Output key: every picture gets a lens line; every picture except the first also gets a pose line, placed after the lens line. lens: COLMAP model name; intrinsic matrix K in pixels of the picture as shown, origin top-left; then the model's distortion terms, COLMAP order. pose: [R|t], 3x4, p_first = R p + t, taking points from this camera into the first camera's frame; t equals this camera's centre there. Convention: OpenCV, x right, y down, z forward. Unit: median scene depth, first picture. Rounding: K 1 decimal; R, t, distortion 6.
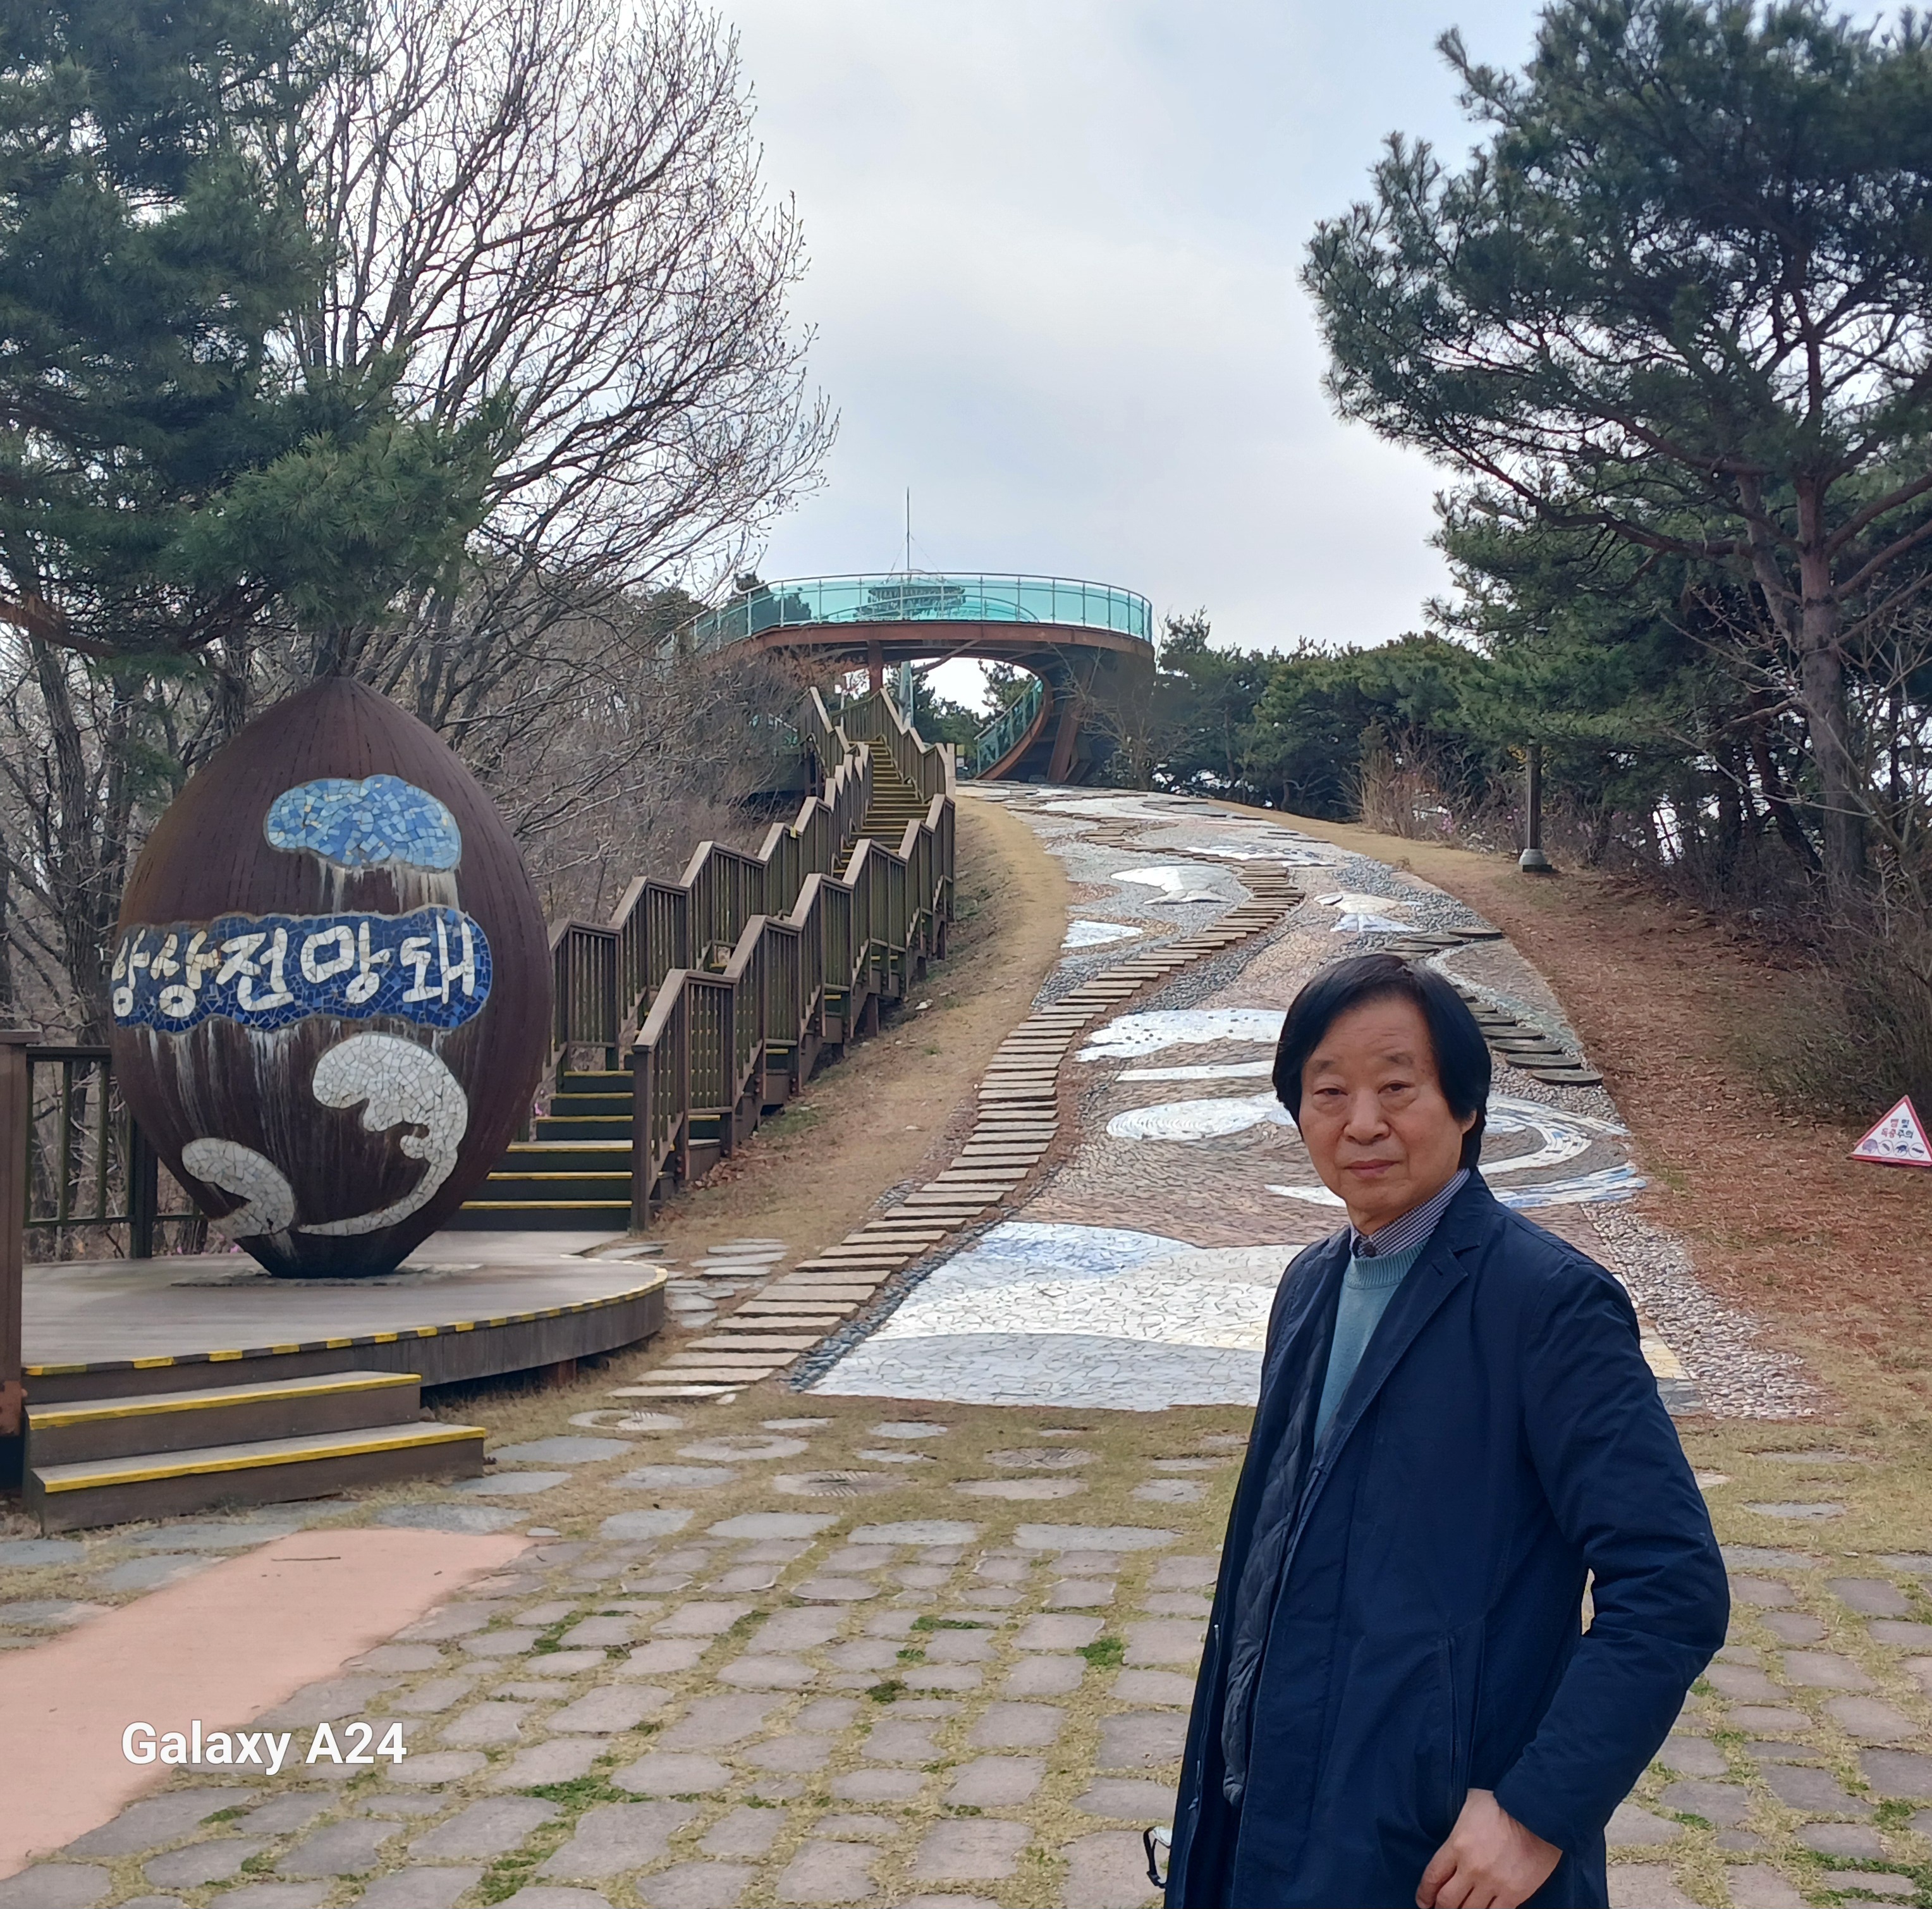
lens RADIAL K [[2805.6, 0, 992.7], [0, 2805.6, 895.8], [0, 0, 1]] dist [0.155431, -0.125192]
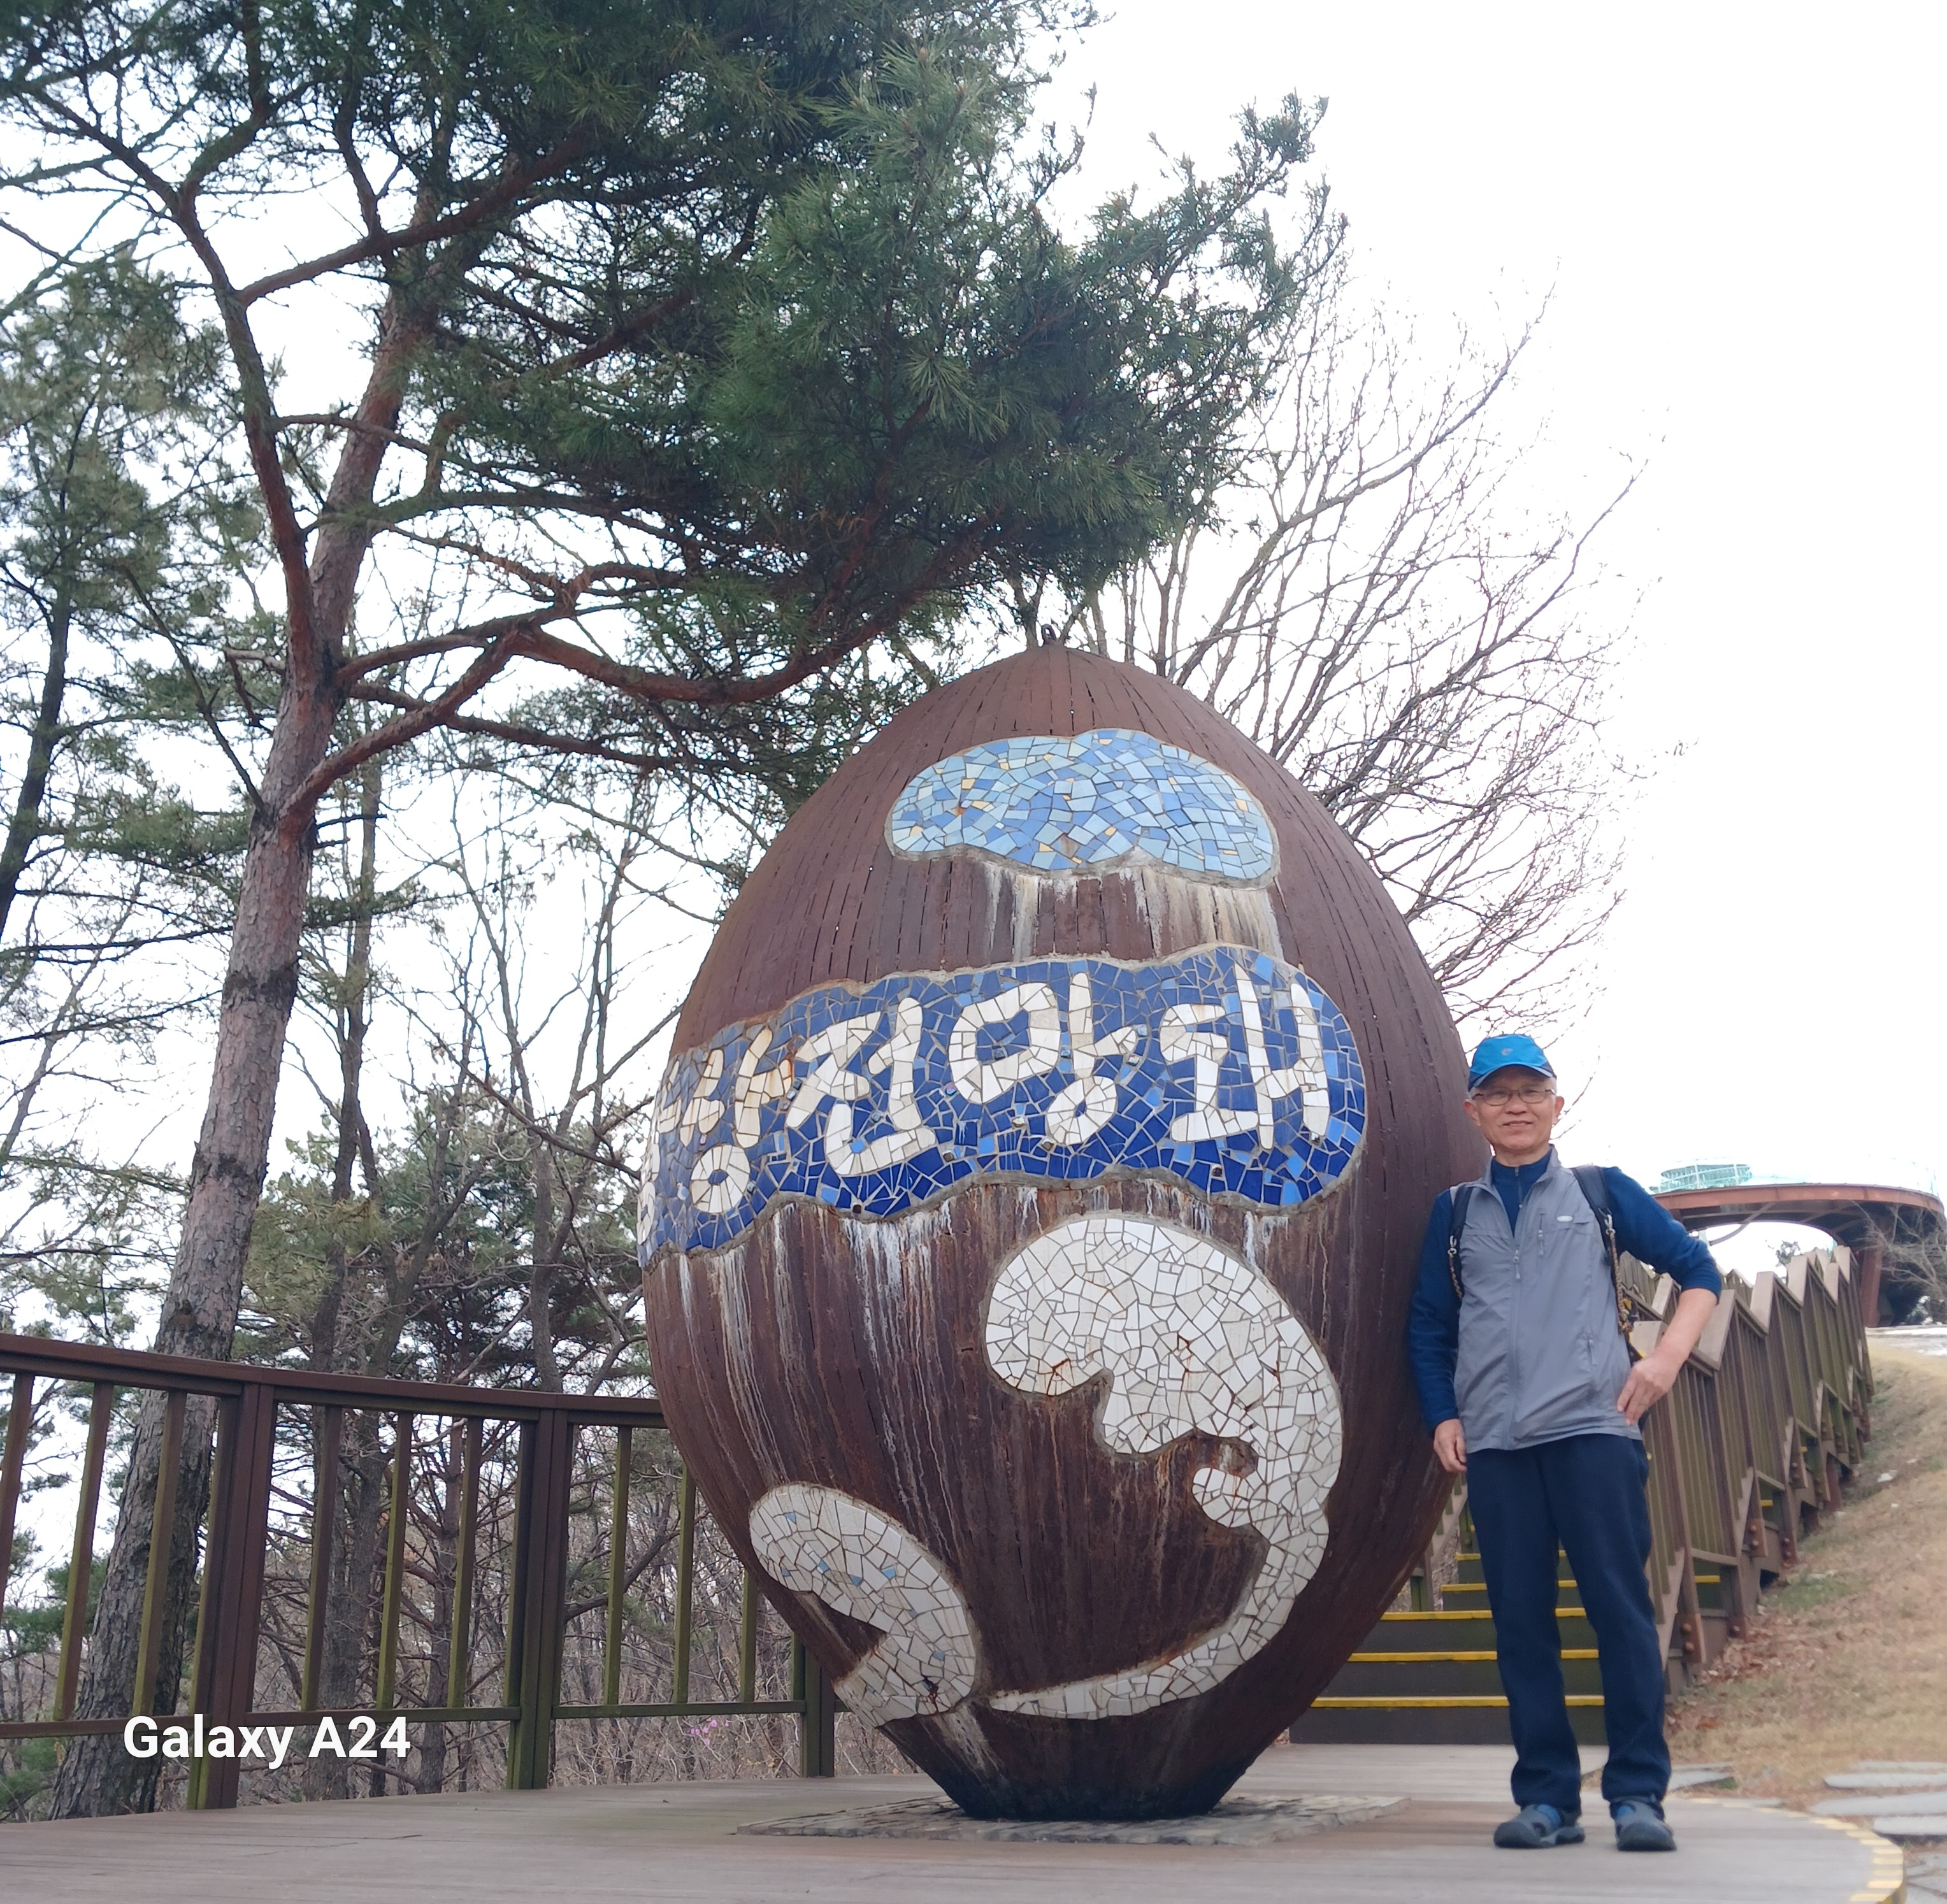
lens RADIAL K [[2084.4, 0, 980.5], [0, 2084.4, 930.0], [0, 0, 1]] dist [0.288490, -0.973949]
pose [[0.940271, -0.121844, -0.317876, -0.127931], [0.033610, 0.962418, -0.269484, 0.092536], [0.338765, 0.242704, 0.909029, 0.679630]]
